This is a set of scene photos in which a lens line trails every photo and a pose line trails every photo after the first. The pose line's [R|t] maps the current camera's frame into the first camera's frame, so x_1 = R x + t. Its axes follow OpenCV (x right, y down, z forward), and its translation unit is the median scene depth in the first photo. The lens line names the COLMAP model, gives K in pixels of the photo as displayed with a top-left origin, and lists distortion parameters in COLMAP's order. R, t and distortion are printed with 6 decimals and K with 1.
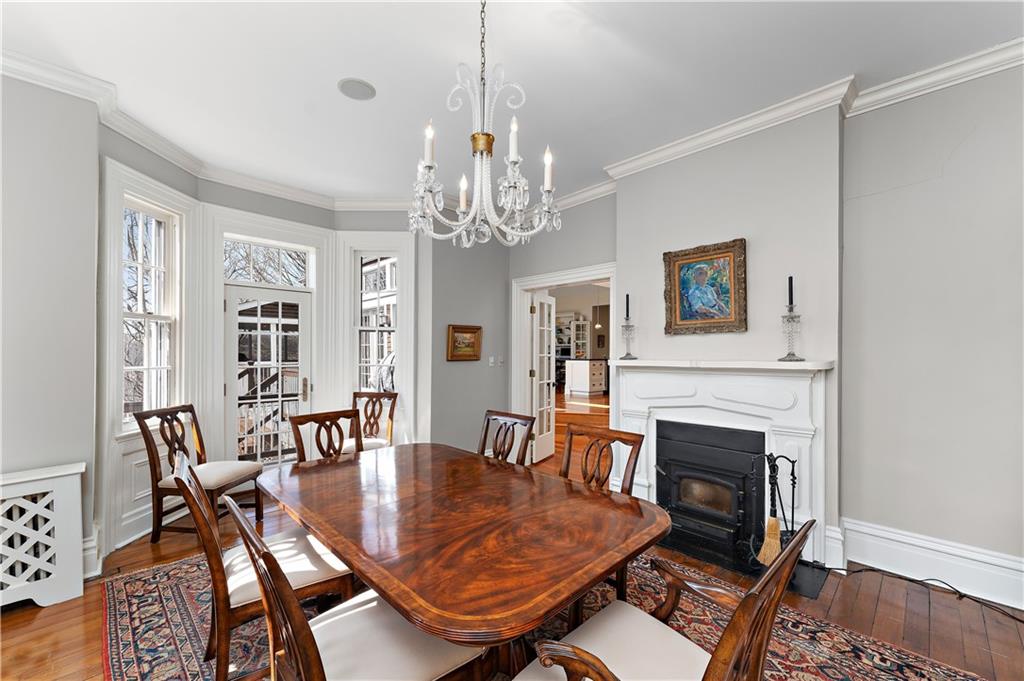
lens RADIAL K [[407.7, 0, 512.0], [0, 407.7, 340.5], [0, 0, 1]] dist [0.001889, -0.000032]
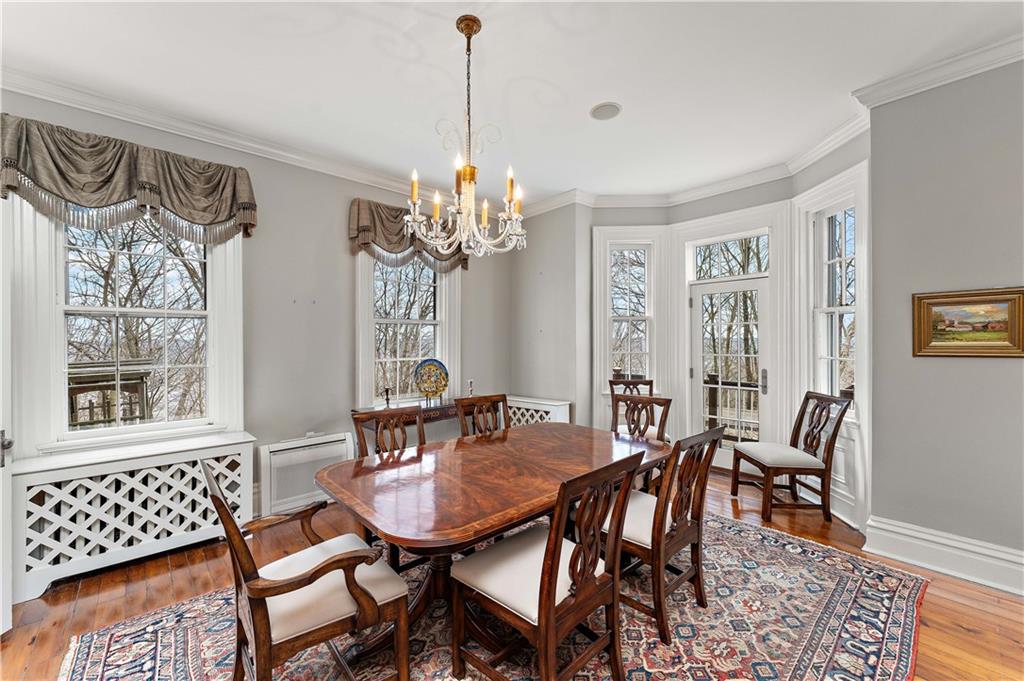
lens RADIAL K [[407.7, 0, 512.0], [0, 407.7, 340.5], [0, 0, 1]] dist [0.001889, -0.000032]
pose [[-0.056005, -0.004160, -0.998422, 0.457094], [0.028947, 0.999564, -0.005789, 0.014521], [0.998011, -0.029225, -0.055860, 0.471429]]
